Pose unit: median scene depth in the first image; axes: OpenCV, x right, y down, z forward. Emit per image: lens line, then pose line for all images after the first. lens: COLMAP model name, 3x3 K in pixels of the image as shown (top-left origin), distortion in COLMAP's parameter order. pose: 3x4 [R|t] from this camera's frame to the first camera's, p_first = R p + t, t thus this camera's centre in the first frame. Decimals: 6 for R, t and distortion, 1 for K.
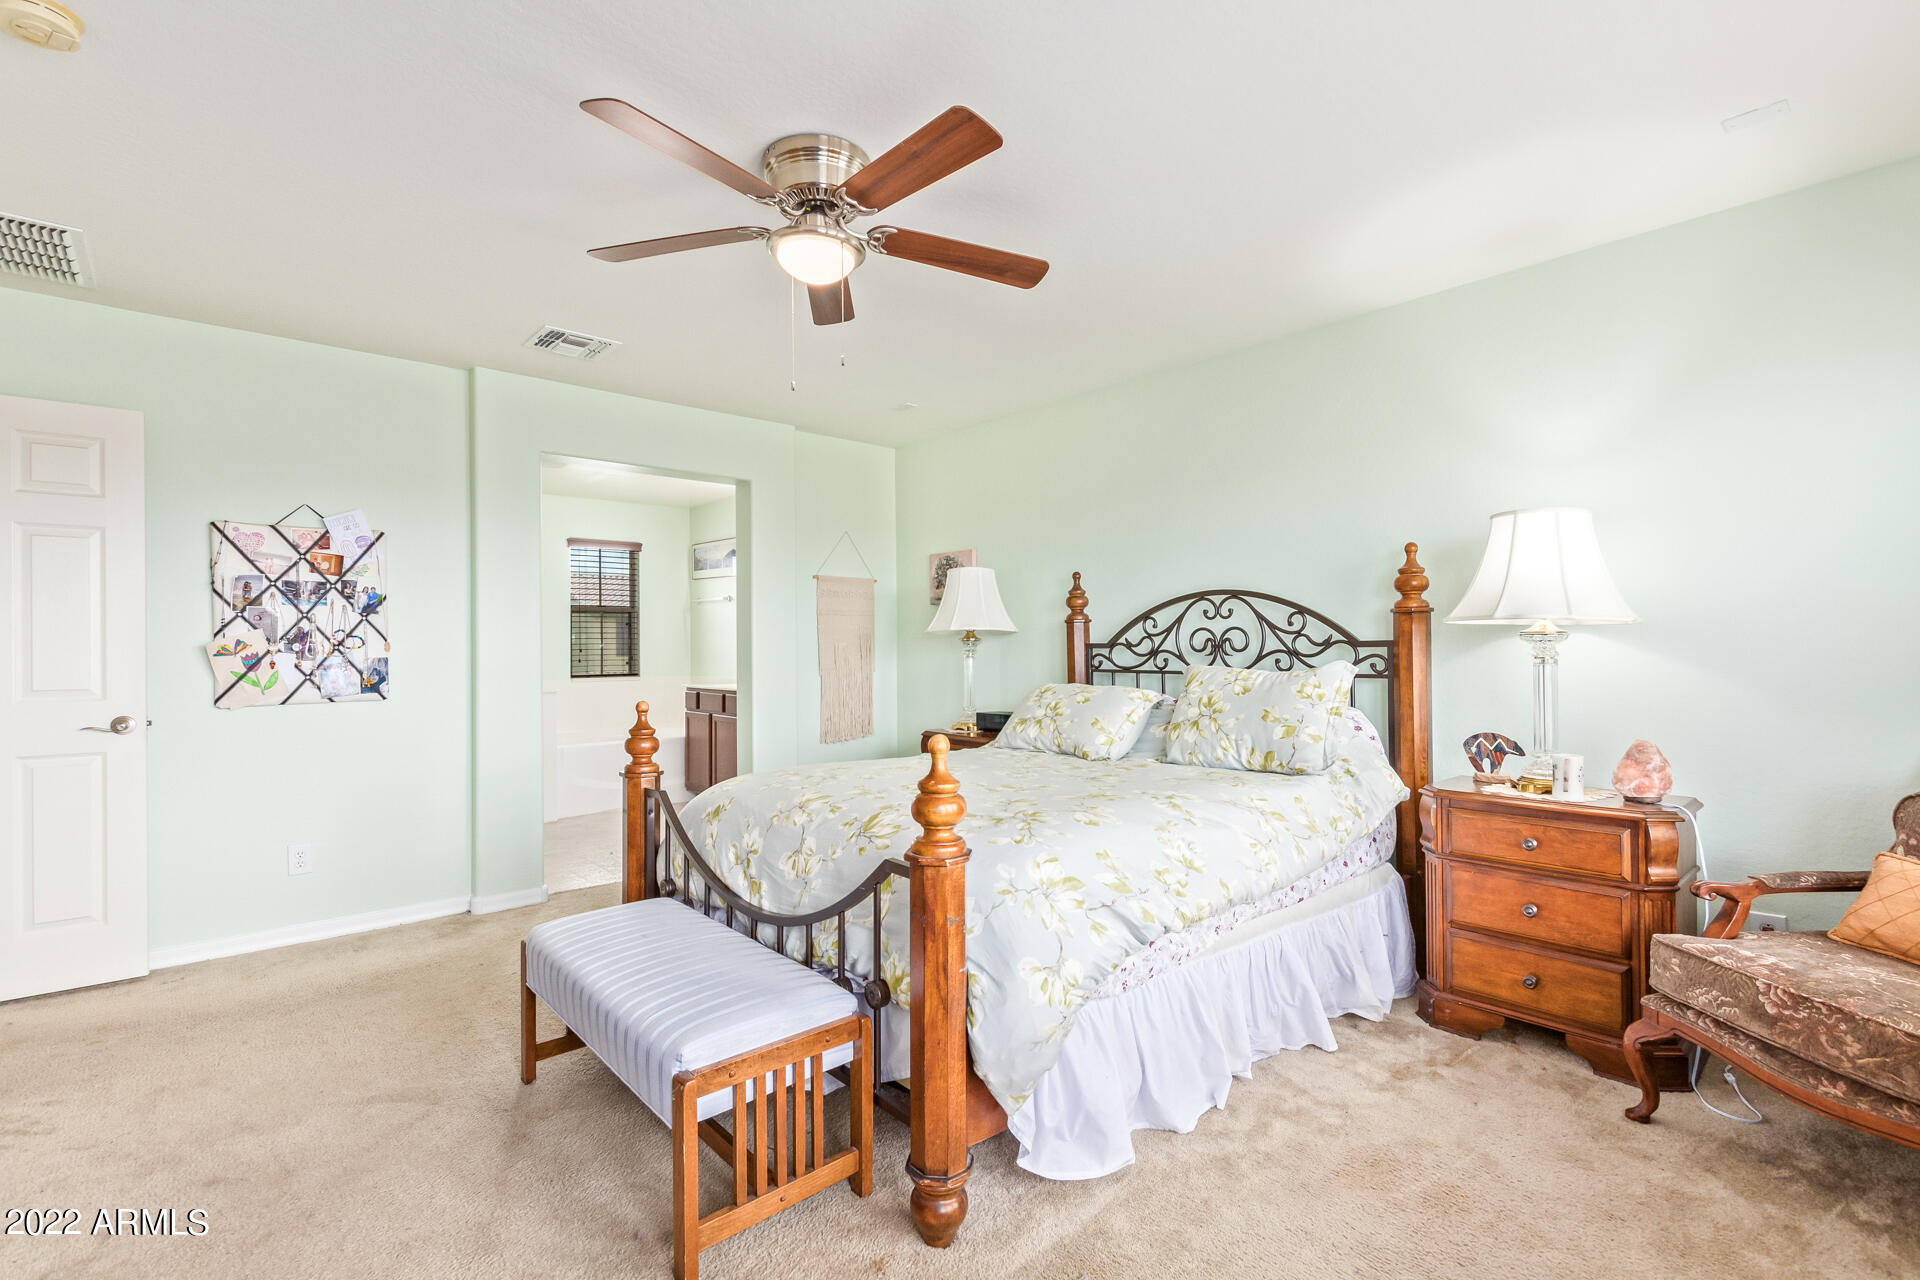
lens RADIAL K [[880.1, 0, 959.6], [0, 880.1, 642.8], [0, 0, 1]] dist [0.004211, -0.000113]
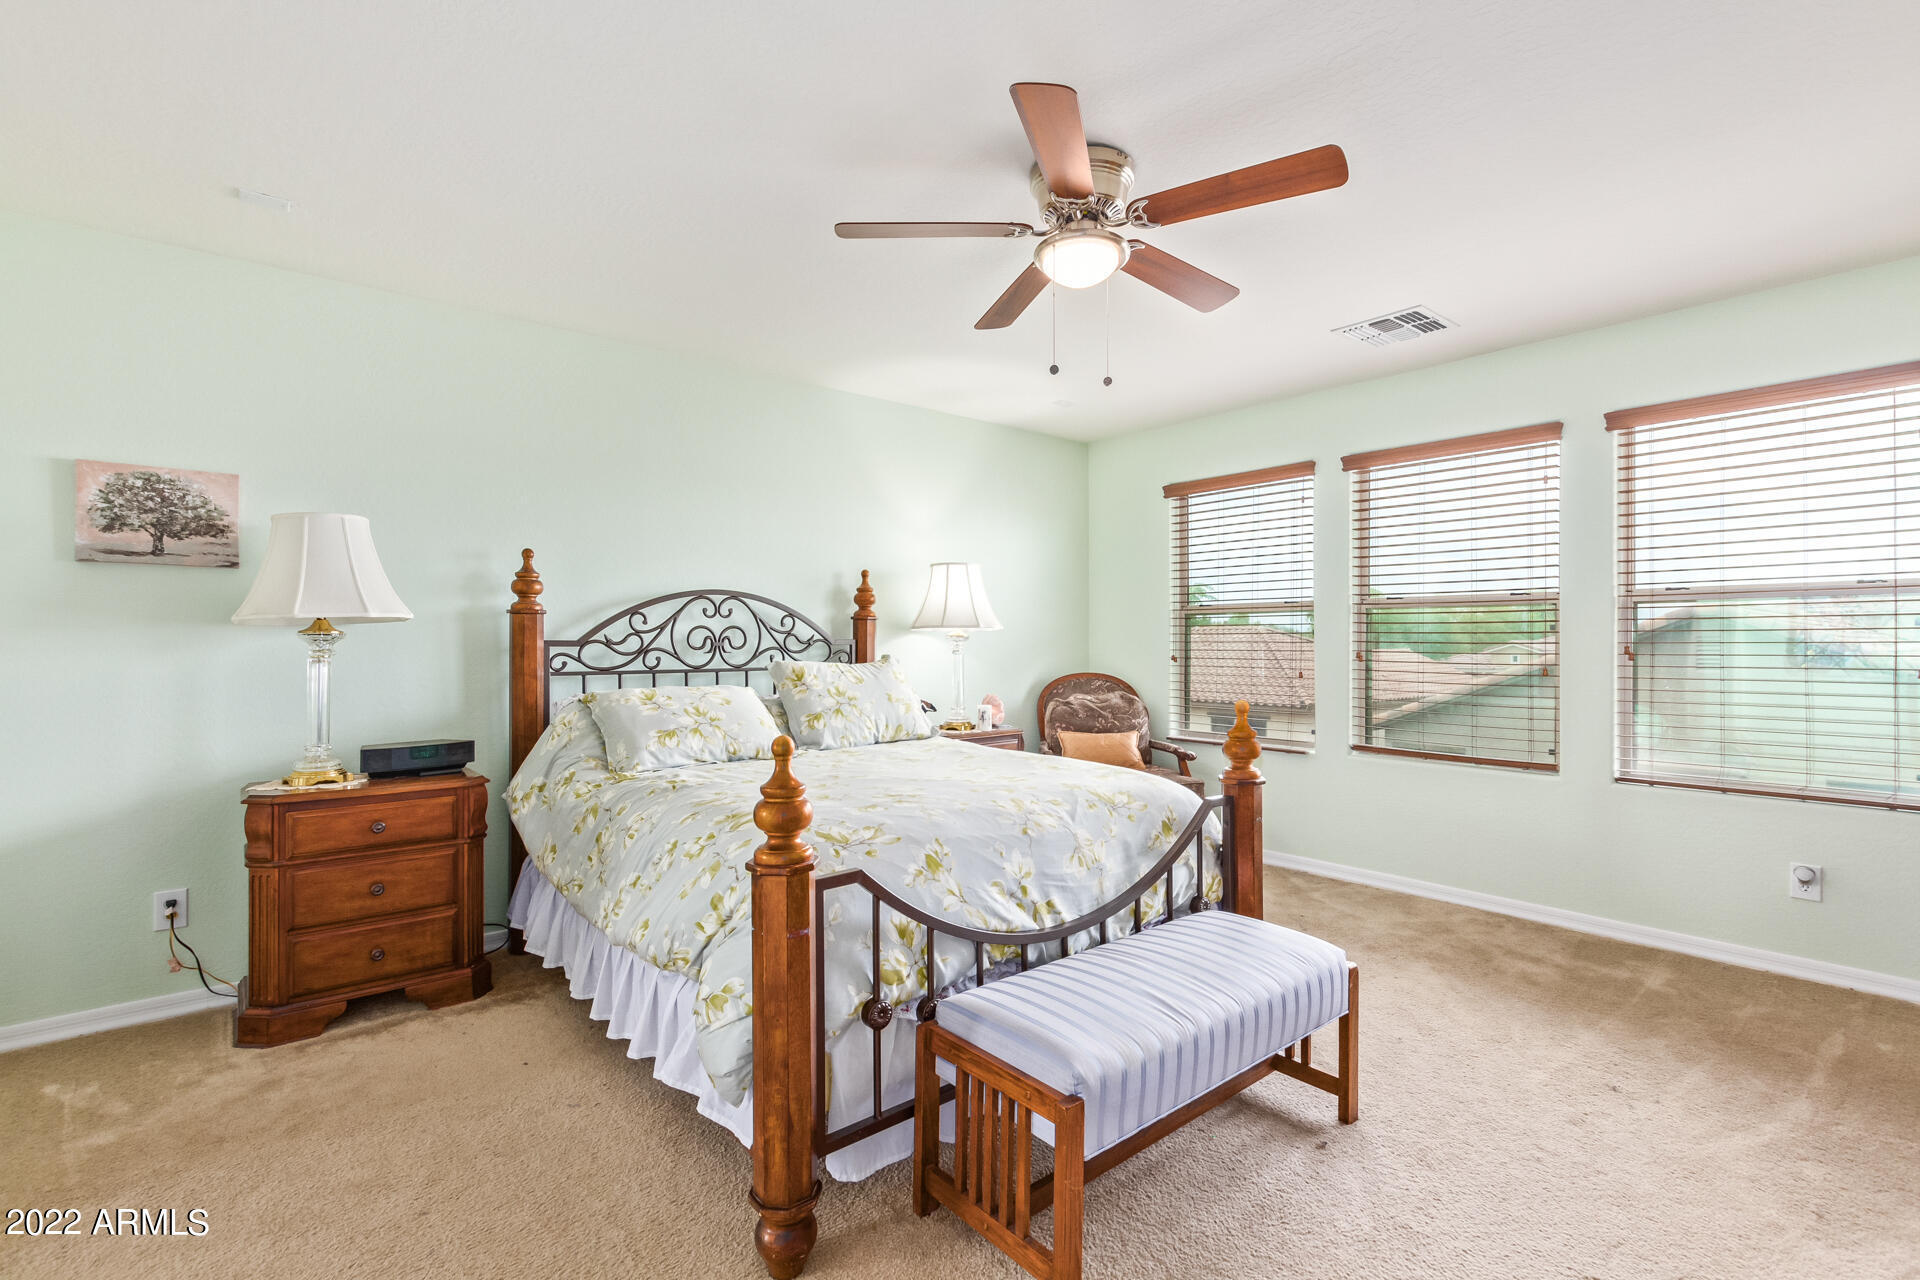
lens RADIAL K [[880.1, 0, 959.4], [0, 880.1, 641.2], [0, 0, 1]] dist [0.004211, -0.000113]
pose [[0.015240, 0.005235, 0.999870, -0.739570], [-0.002612, 0.999983, -0.005196, 0.005199], [-0.999880, -0.002533, 0.015254, 0.698207]]
